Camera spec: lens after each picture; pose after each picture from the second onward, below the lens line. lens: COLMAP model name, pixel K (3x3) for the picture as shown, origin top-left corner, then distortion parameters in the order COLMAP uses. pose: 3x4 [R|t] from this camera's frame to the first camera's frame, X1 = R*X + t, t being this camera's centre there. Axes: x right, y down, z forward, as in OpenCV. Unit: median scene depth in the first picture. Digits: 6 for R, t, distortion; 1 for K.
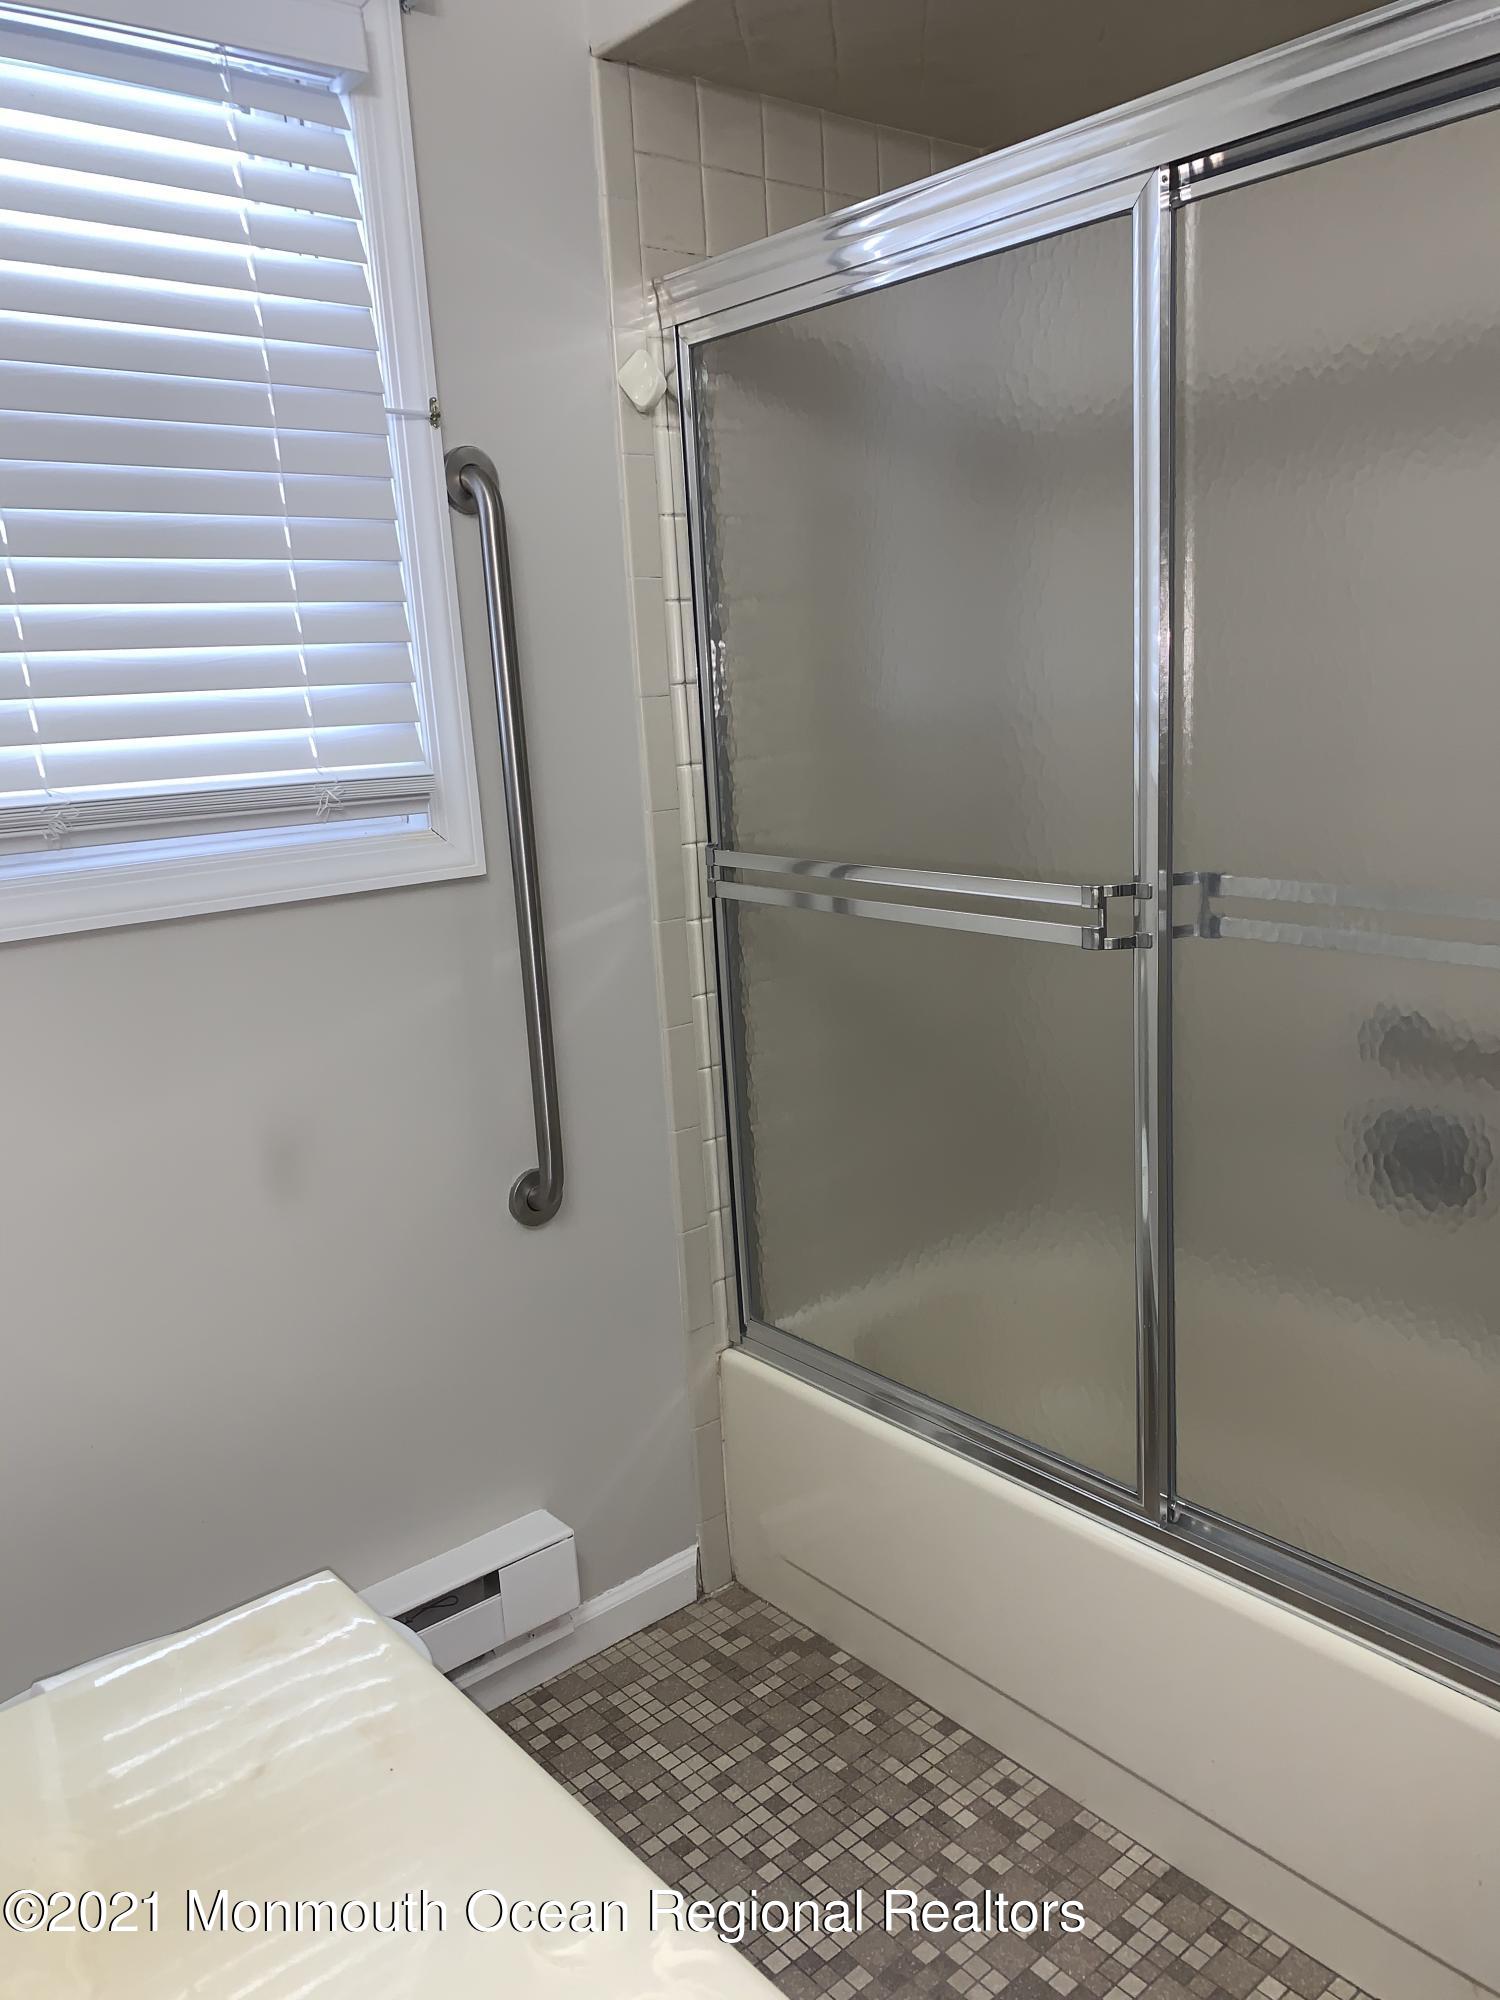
lens RADIAL K [[1506.2, 0, 756.9], [0, 1506.2, 1011.9], [0, 0, 1]] dist [0.007669, -0.014488]
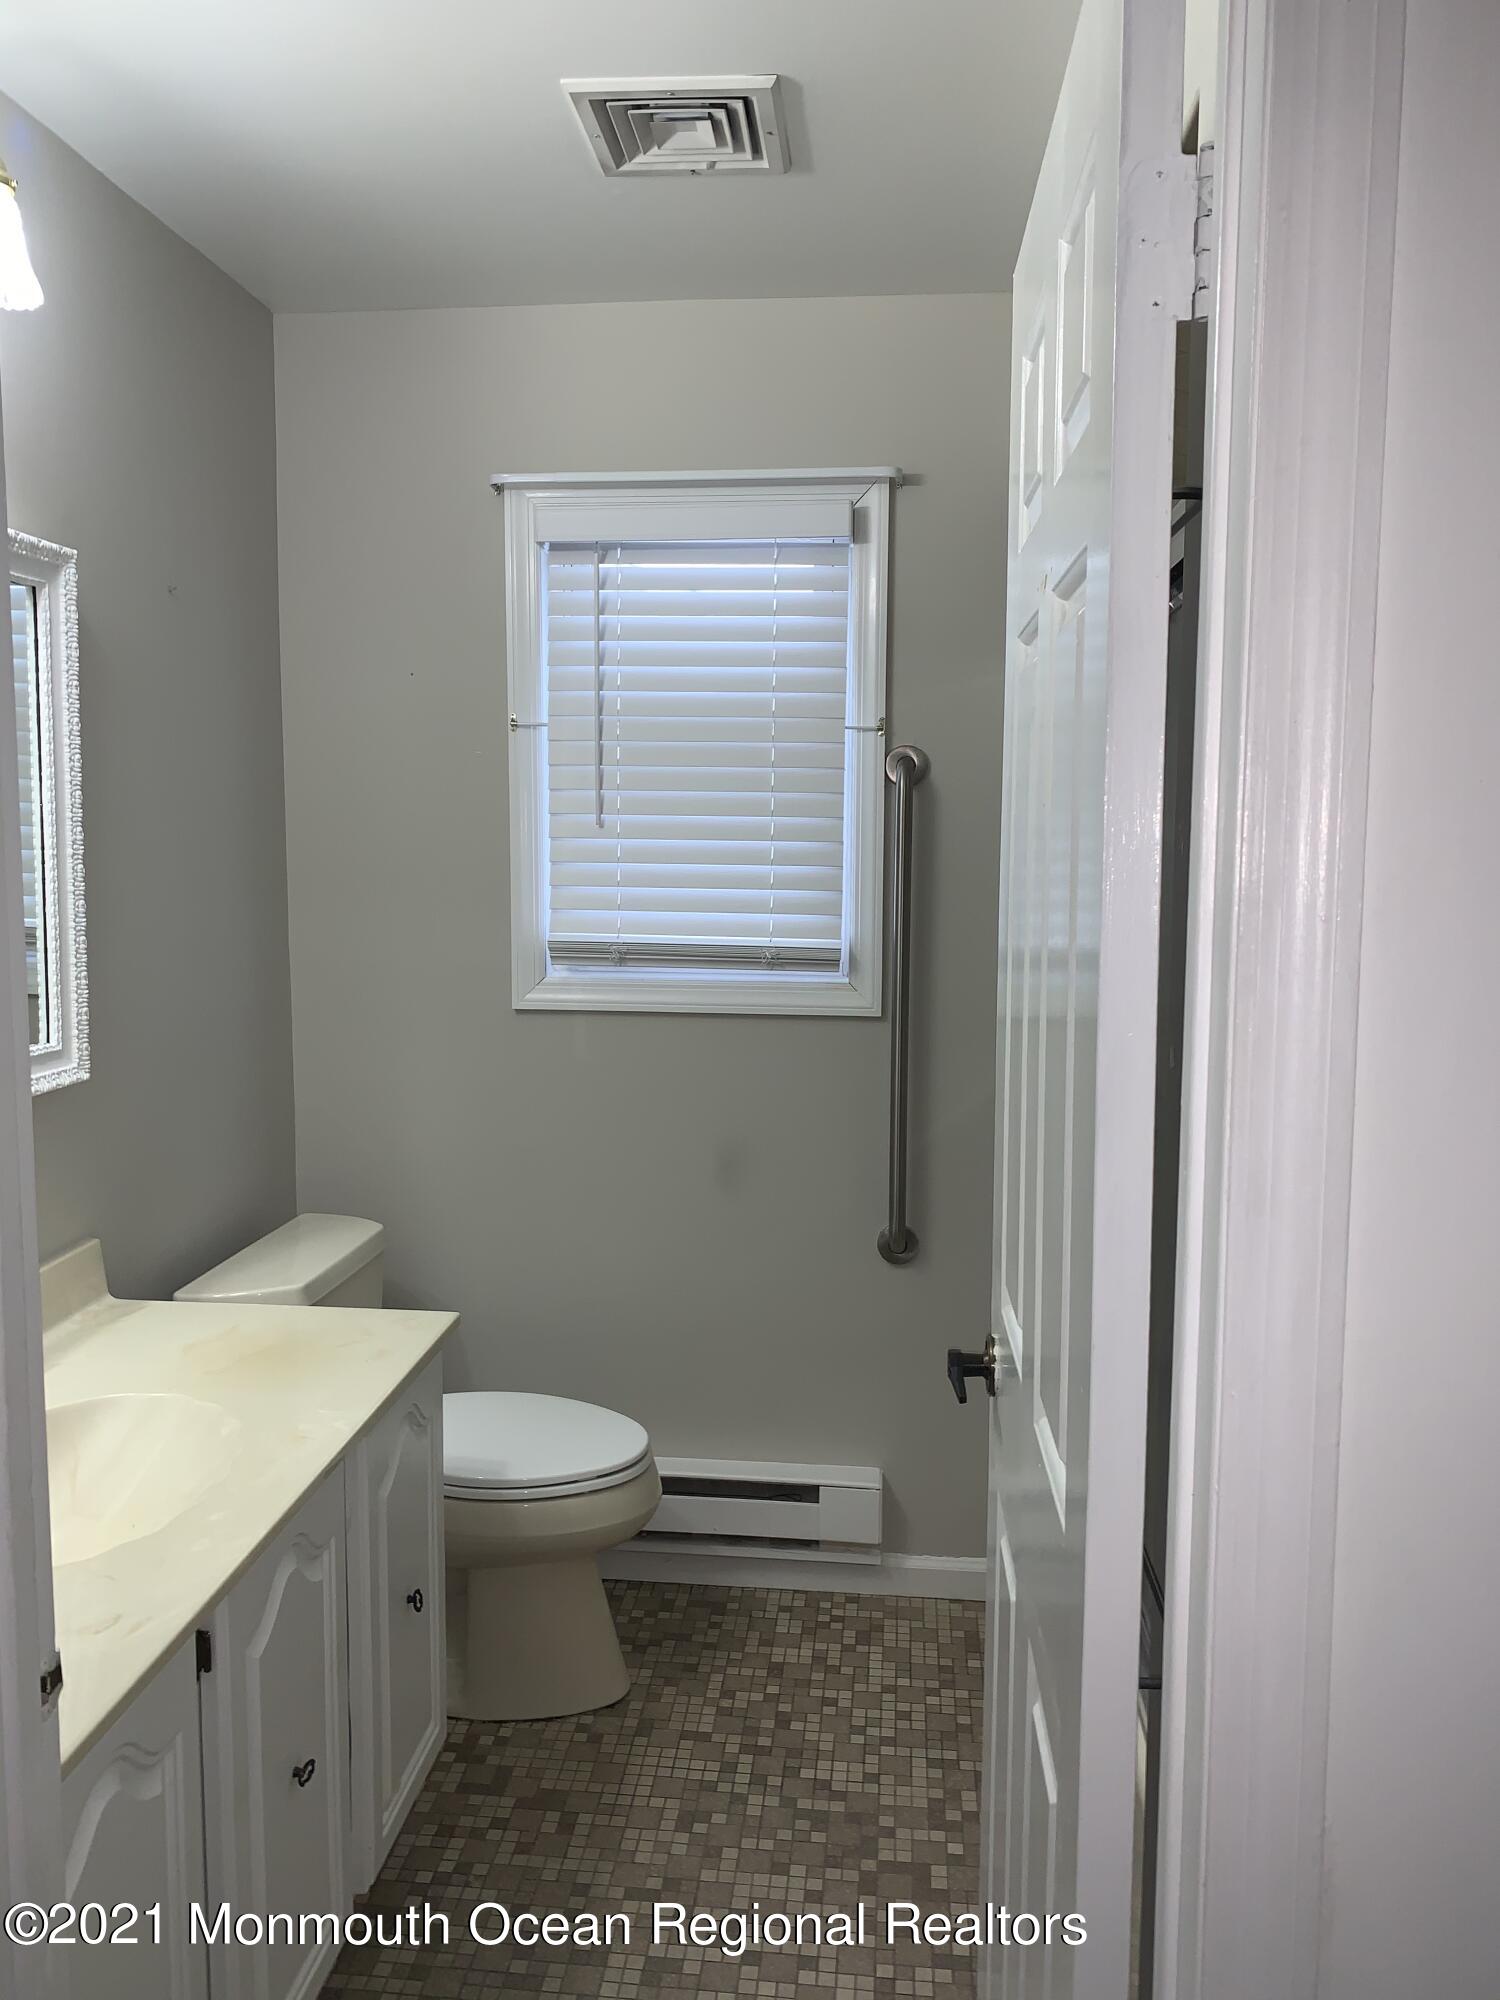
lens RADIAL K [[1506.2, 0, 746.5], [0, 1506.2, 987.0], [0, 0, 1]] dist [0.007669, -0.014488]
pose [[0.692095, 0.132914, -0.709464, 0.827792], [-0.202551, 0.979169, -0.014151, -0.075743], [0.692804, 0.153496, 0.704600, -0.170023]]
